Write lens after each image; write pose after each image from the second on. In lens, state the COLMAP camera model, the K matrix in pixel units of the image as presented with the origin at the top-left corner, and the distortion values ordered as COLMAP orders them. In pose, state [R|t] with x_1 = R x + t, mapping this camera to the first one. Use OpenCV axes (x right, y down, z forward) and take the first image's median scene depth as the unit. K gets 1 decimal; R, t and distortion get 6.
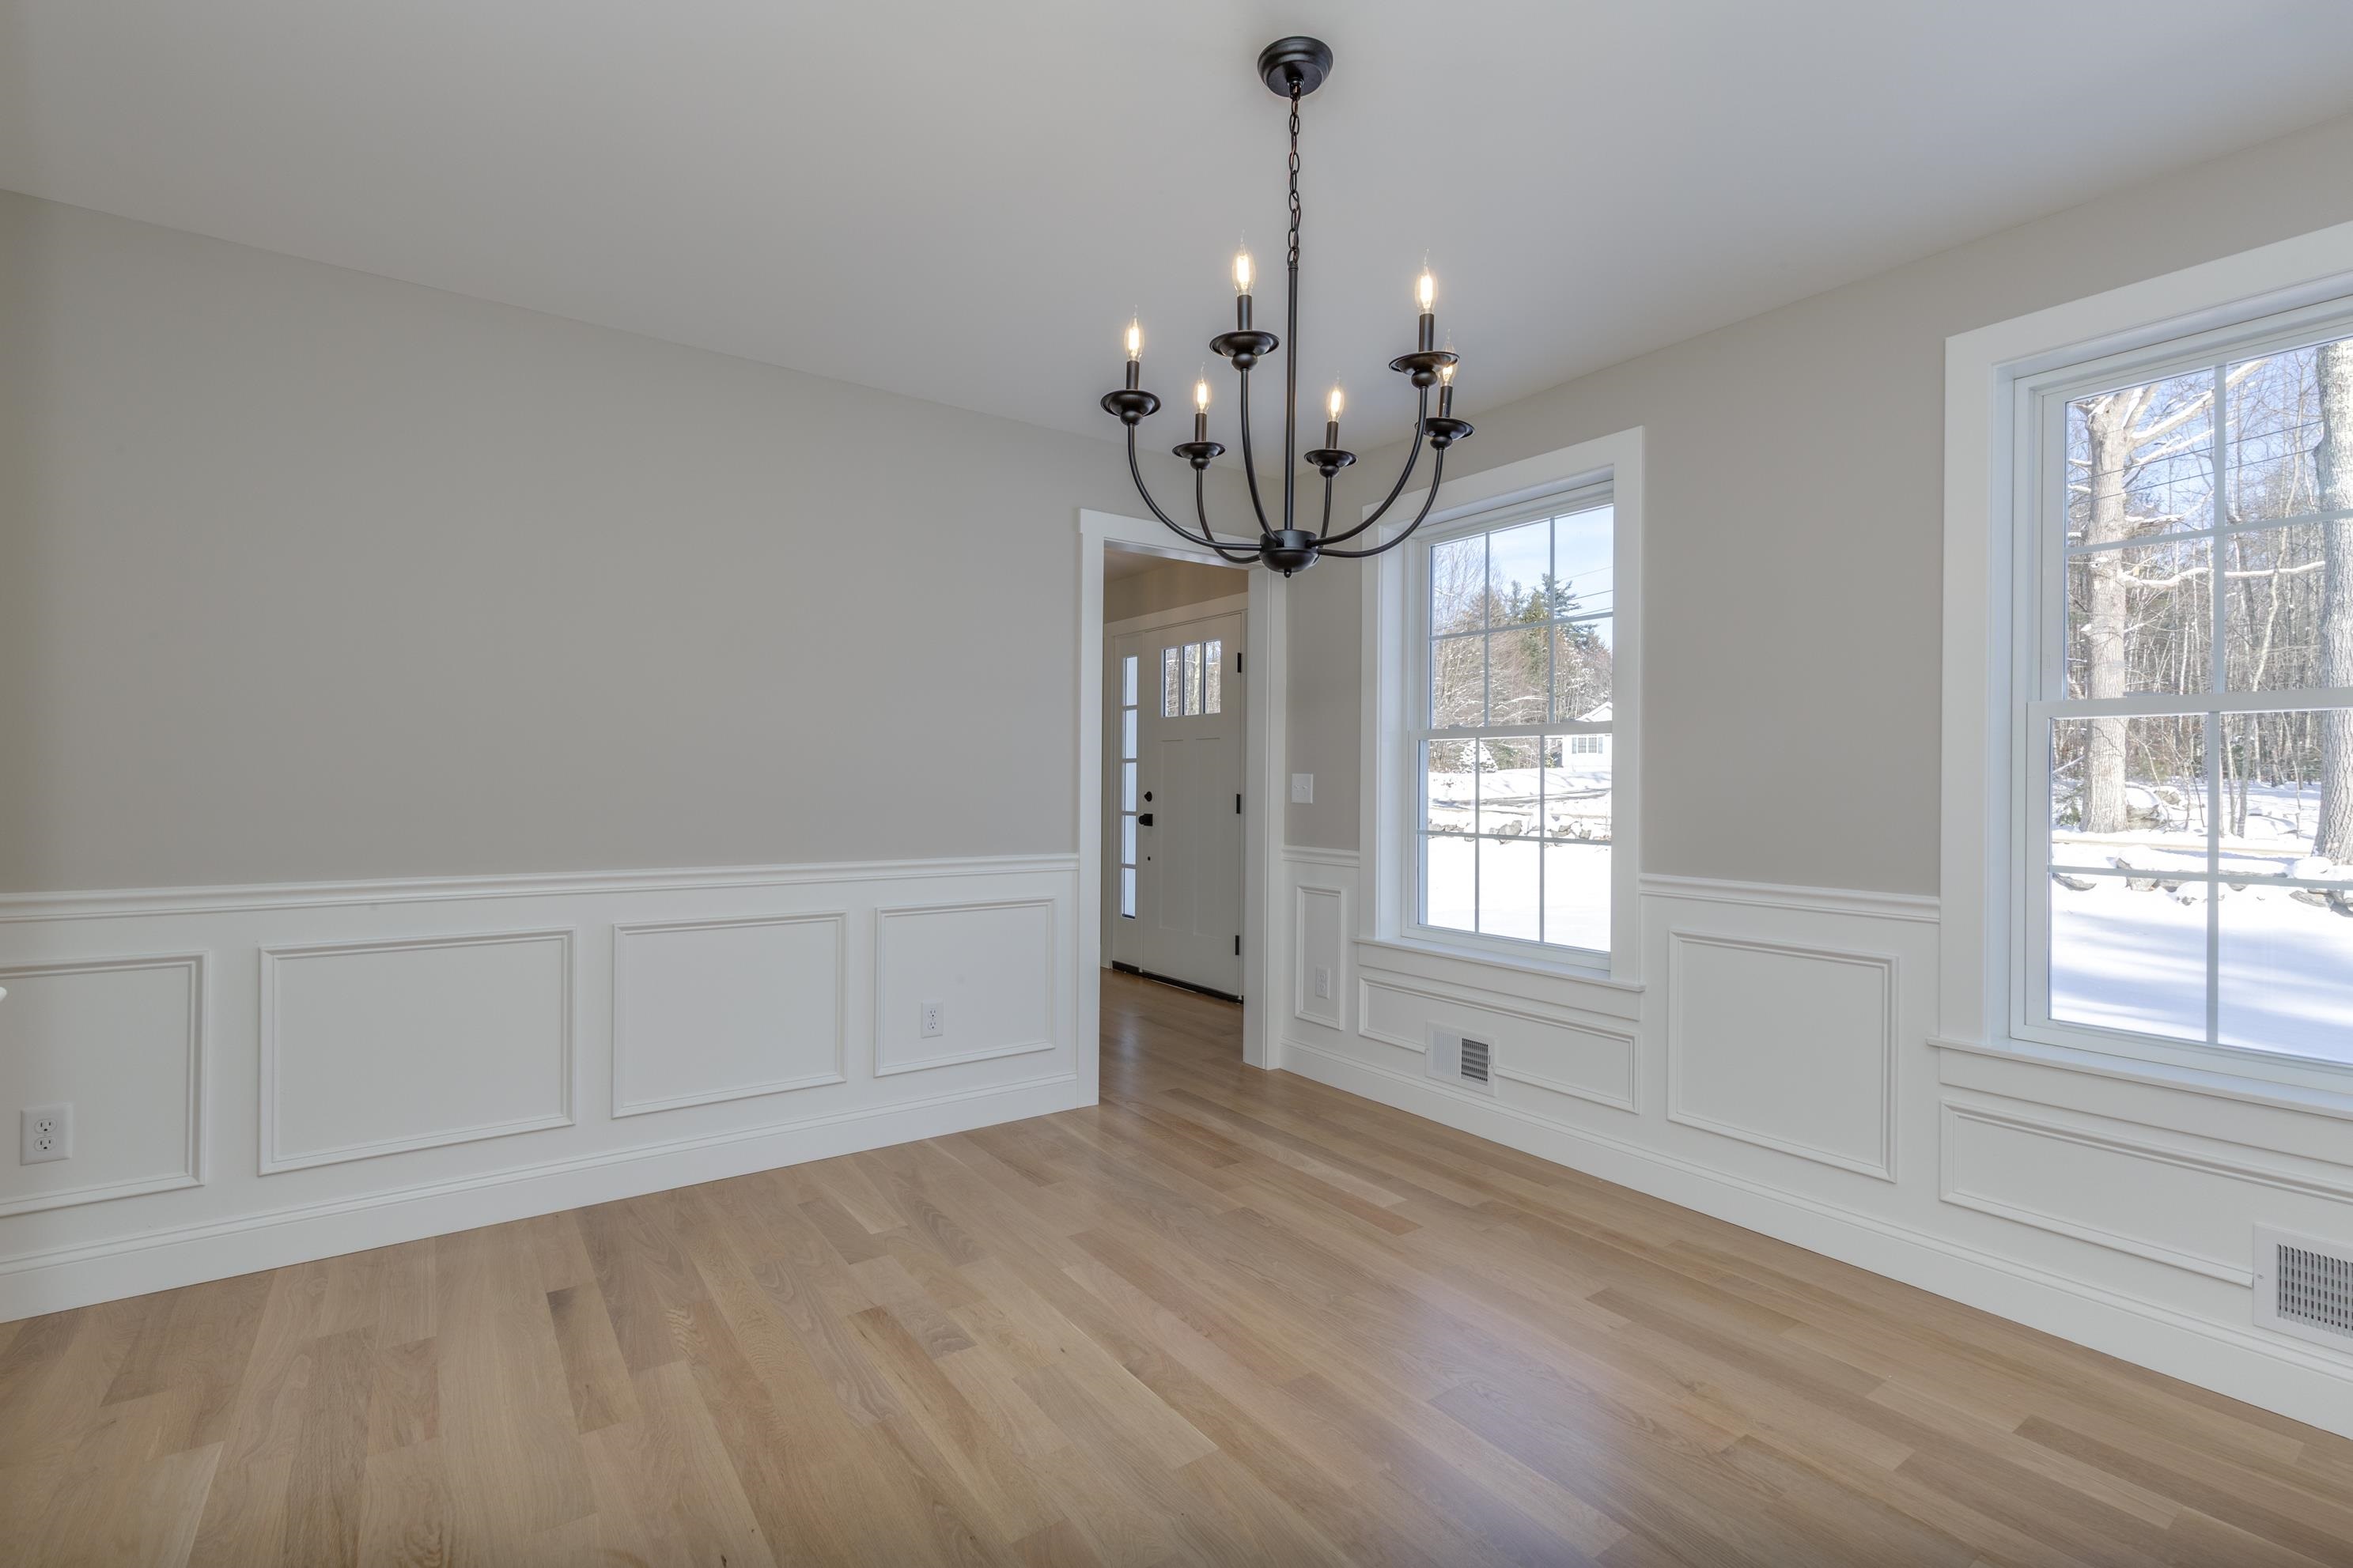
lens RADIAL K [[1051.0, 0, 1176.5], [0, 1051.0, 784.0], [0, 0, 1]] dist [0.000271, -0.000181]
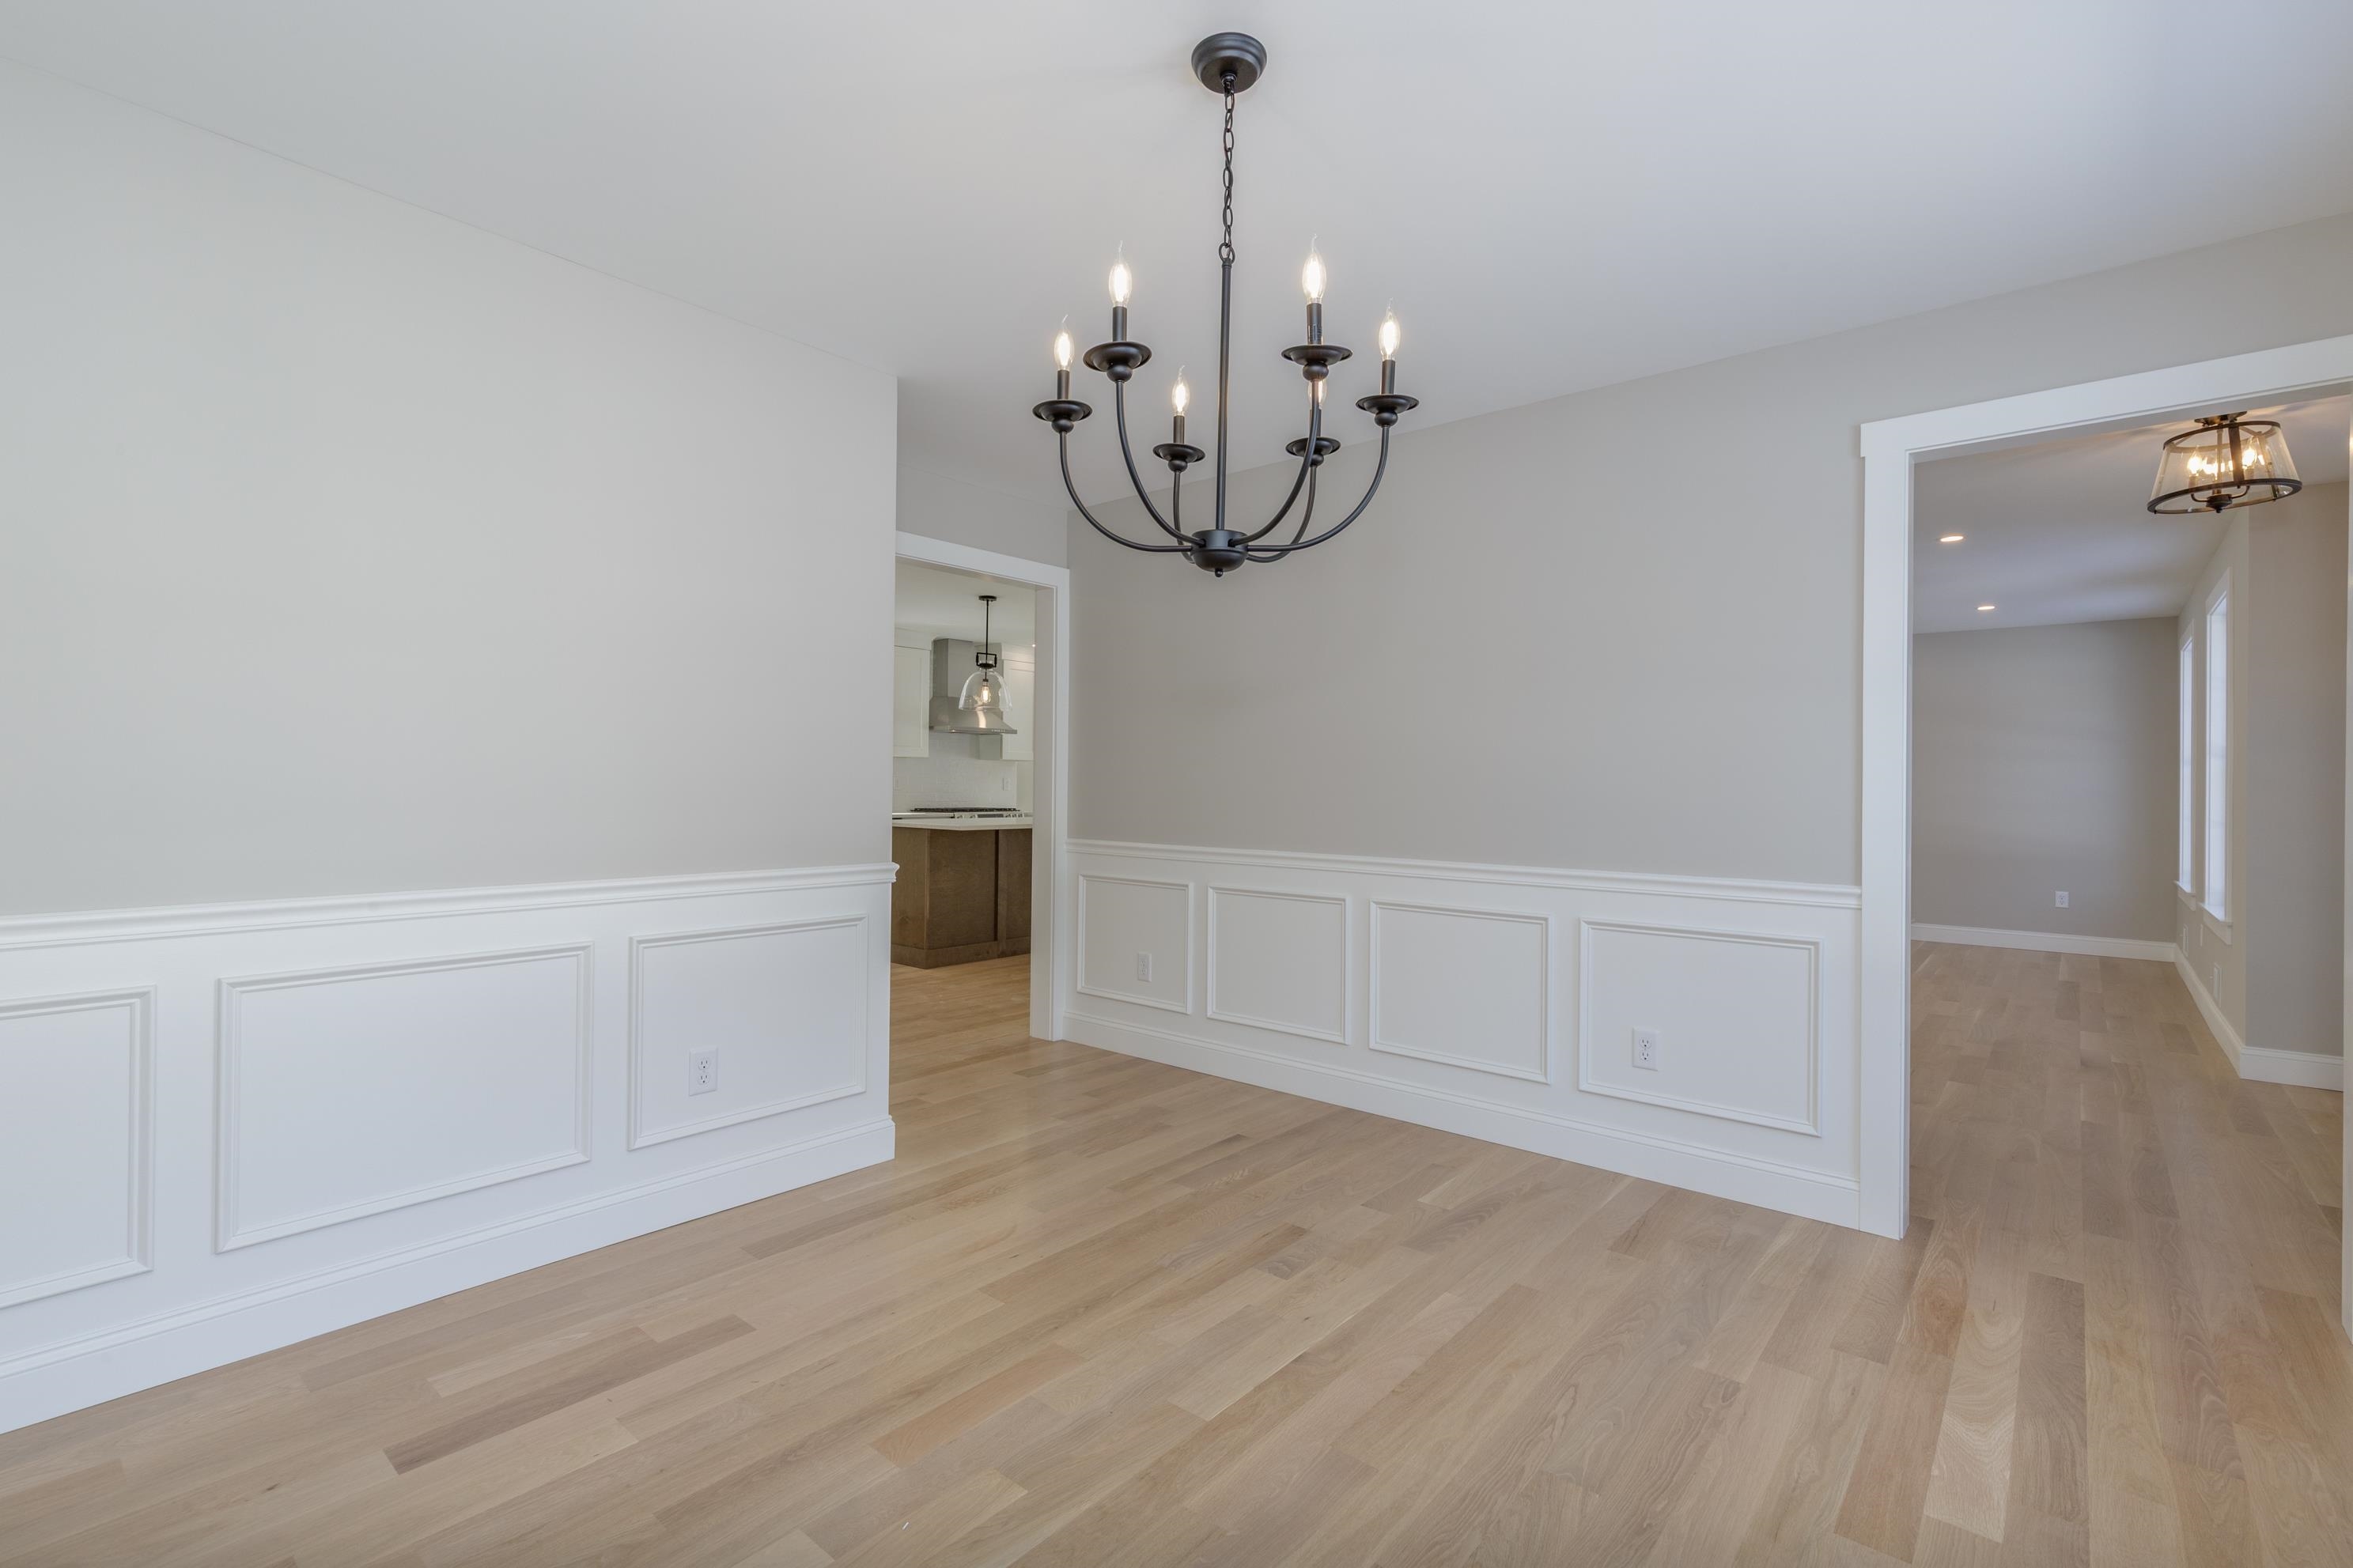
lens RADIAL K [[1069.2, 0, 1169.3], [0, 1069.2, 788.9], [0, 0, 1]] dist [0.000222, -0.000193]
pose [[0.252069, 0.006797, -0.967685, 0.860625], [-0.015032, 0.999882, 0.003107, 0.002657], [0.967592, 0.013763, 0.252142, 0.561372]]
